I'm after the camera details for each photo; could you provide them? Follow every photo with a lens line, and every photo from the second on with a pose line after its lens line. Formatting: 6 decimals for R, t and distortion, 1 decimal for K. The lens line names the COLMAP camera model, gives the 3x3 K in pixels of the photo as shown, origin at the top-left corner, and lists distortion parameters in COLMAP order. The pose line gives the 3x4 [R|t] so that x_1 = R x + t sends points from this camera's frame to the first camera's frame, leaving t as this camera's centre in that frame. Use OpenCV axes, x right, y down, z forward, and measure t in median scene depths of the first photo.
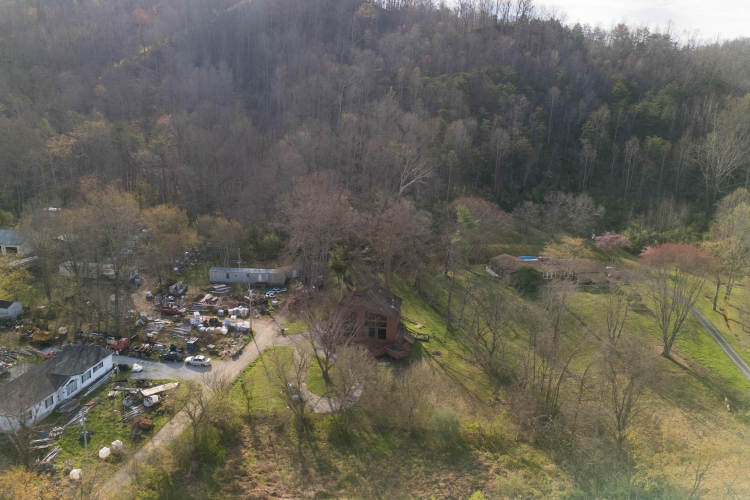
lens RADIAL K [[615.7, 0, 372.6], [0, 615.7, 230.3], [0, 0, 1]] dist [0.075635, -0.069383]
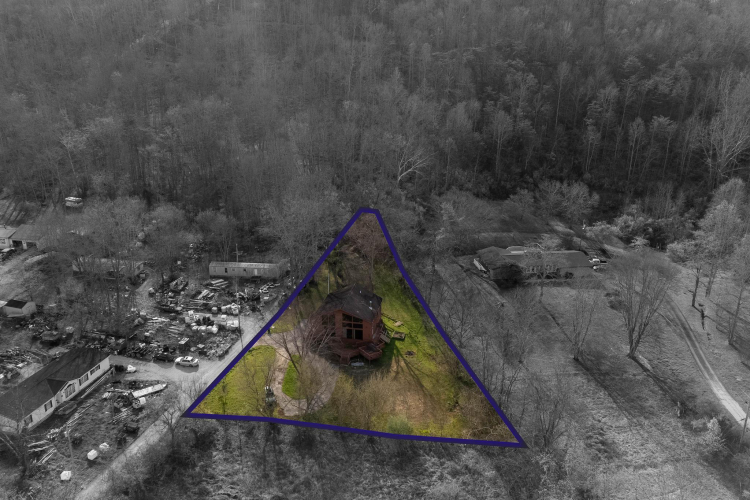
lens RADIAL K [[615.7, 0, 372.6], [0, 615.7, 230.3], [0, 0, 1]] dist [0.075635, -0.069383]
pose [[0.997603, -0.002322, -0.069165, 0.111262], [0.008136, 0.996441, 0.083895, -0.099513], [0.068724, -0.084257, 0.994071, -0.045381]]
